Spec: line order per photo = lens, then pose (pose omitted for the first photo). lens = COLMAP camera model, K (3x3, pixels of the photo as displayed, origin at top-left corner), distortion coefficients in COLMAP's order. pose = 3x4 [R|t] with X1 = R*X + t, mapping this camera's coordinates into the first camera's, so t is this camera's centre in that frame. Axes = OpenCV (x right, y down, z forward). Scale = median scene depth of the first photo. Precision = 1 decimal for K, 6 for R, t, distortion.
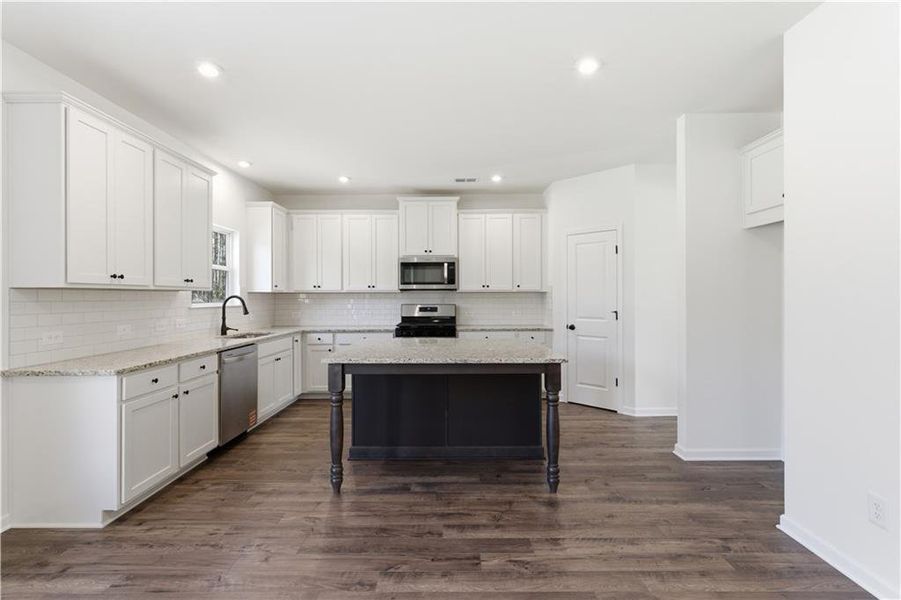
lens RADIAL K [[410.6, 0, 452.8], [0, 410.6, 295.1], [0, 0, 1]] dist [0.002756, 0.000899]
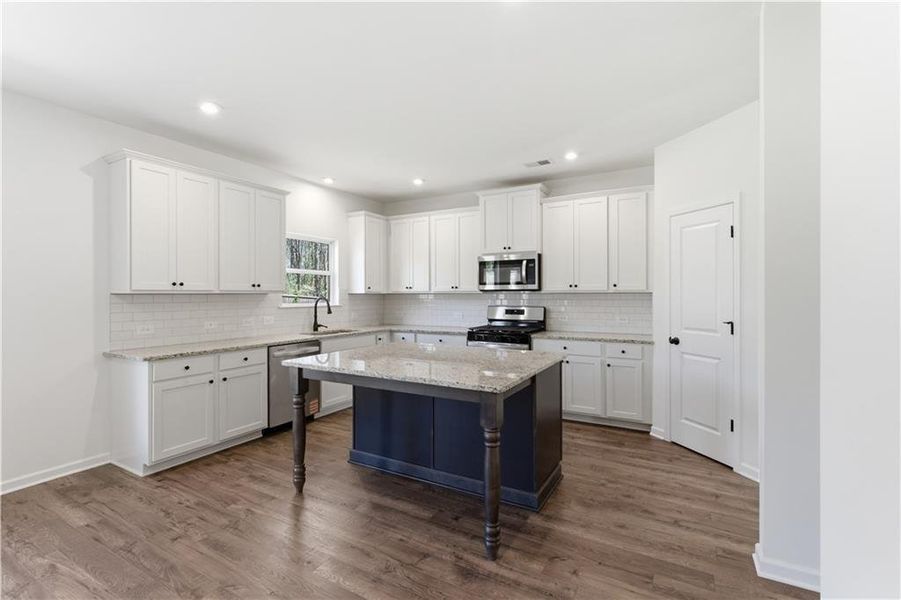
lens RADIAL K [[410.6, 0, 451.4], [0, 410.6, 292.9], [0, 0, 1]] dist [0.002756, 0.000899]
pose [[0.869921, -0.001167, -0.493189, 0.441375], [0.002157, 0.999997, 0.001439, -0.013977], [0.493186, -0.002316, 0.869921, 0.235637]]
